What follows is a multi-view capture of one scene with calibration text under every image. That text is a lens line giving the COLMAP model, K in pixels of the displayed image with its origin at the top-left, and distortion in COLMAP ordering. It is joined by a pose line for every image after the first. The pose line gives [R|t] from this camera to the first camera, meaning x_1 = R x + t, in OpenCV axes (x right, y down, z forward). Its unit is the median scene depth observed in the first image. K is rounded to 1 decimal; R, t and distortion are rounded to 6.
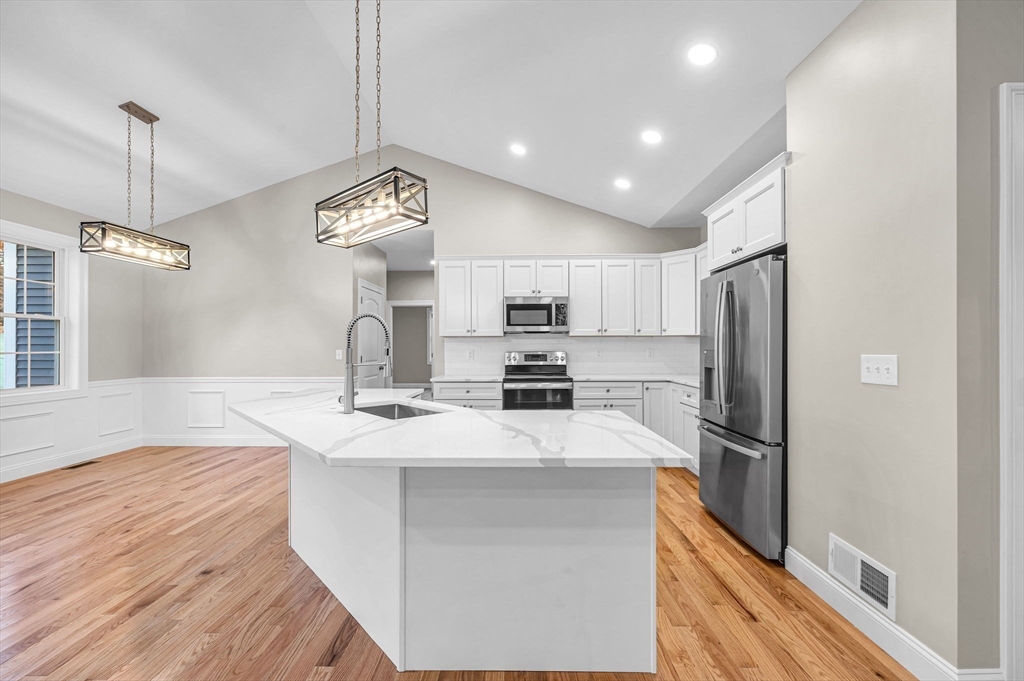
lens RADIAL K [[408.8, 0, 514.2], [0, 408.8, 345.2], [0, 0, 1]] dist [0.000748, 0.000421]
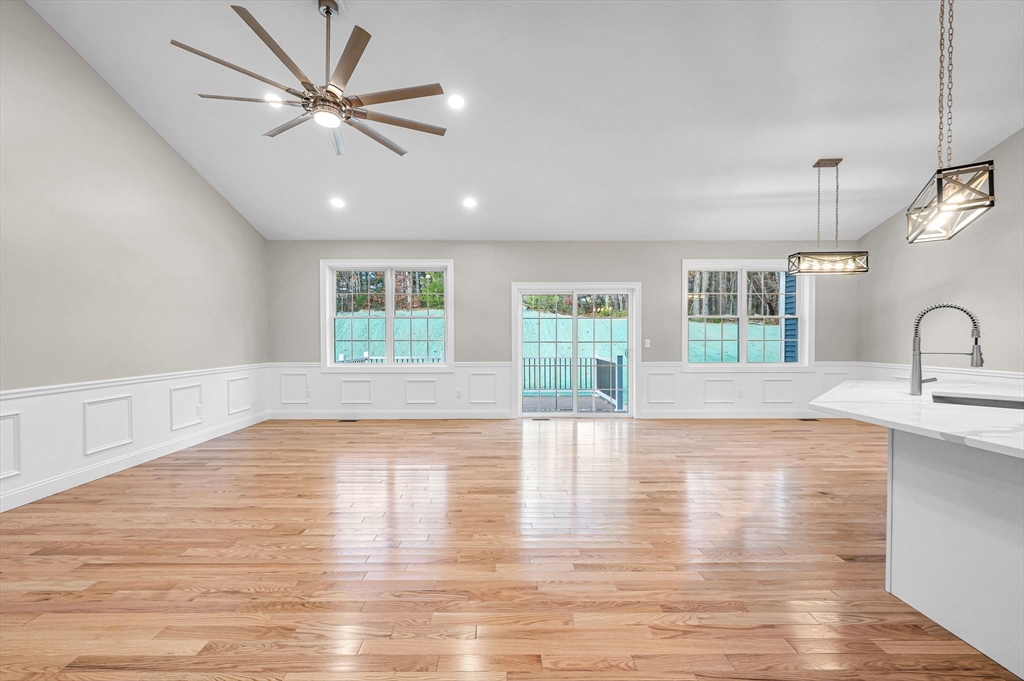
lens RADIAL K [[414.8, 0, 502.6], [0, 414.8, 341.0], [0, 0, 1]] dist [-0.000117, 0.000081]
pose [[0.015369, 0.010499, -0.999827, 0.431513], [0.005576, 0.999928, 0.010586, -0.000806], [0.999866, -0.005737, 0.015309, -0.093398]]
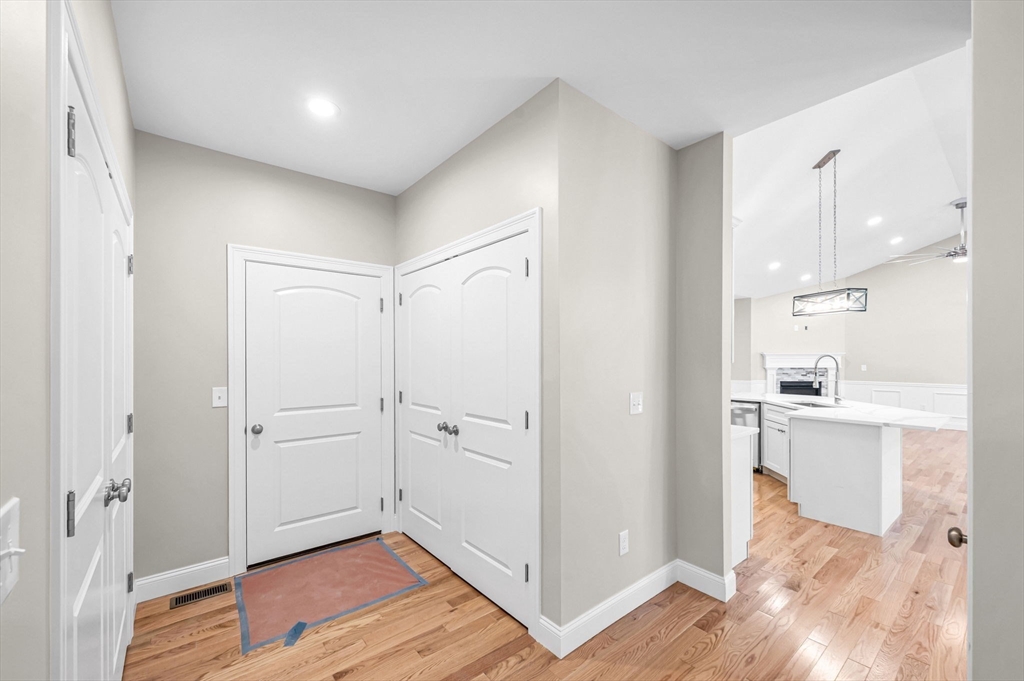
lens RADIAL K [[411.8, 0, 508.4], [0, 411.8, 357.6], [0, 0, 1]] dist [-0.001337, 0.000020]
pose [[-0.638791, 0.001817, 0.769379, -0.568110], [-0.000380, 0.999996, -0.002677, -0.036343], [-0.769381, -0.002002, -0.638787, 2.176590]]
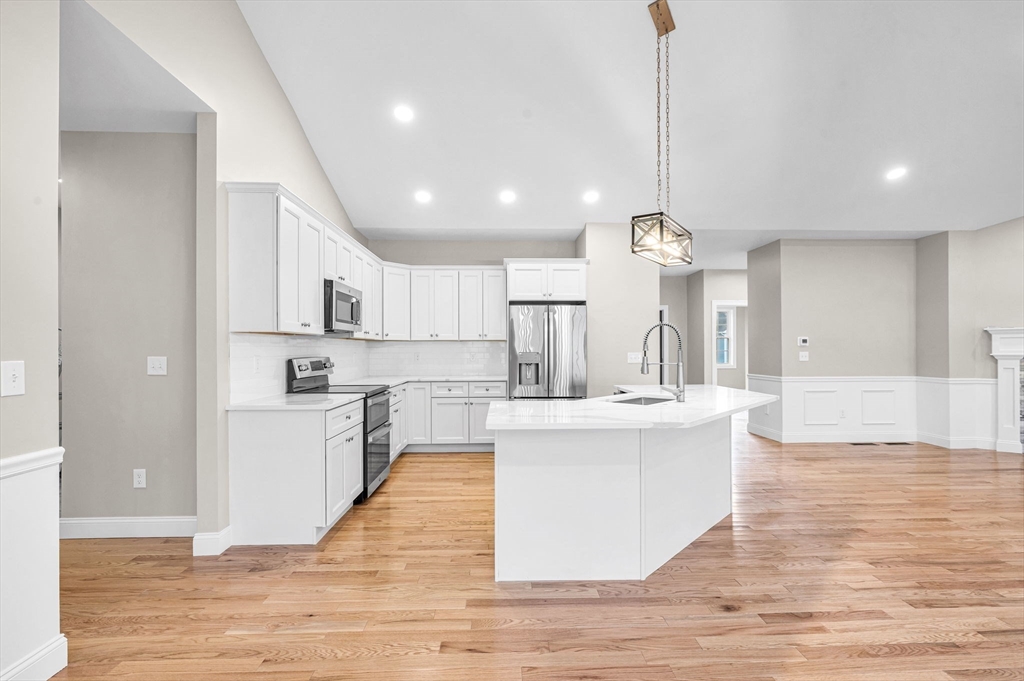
lens RADIAL K [[458.1, 0, 516.5], [0, 458.1, 349.8], [0, 0, 1]] dist [-0.000864, -0.000096]
pose [[-0.048191, 0.003620, 0.998832, -1.095274], [-0.000678, 0.999993, -0.003657, 0.006850], [-0.998838, -0.000853, -0.048188, 0.960206]]
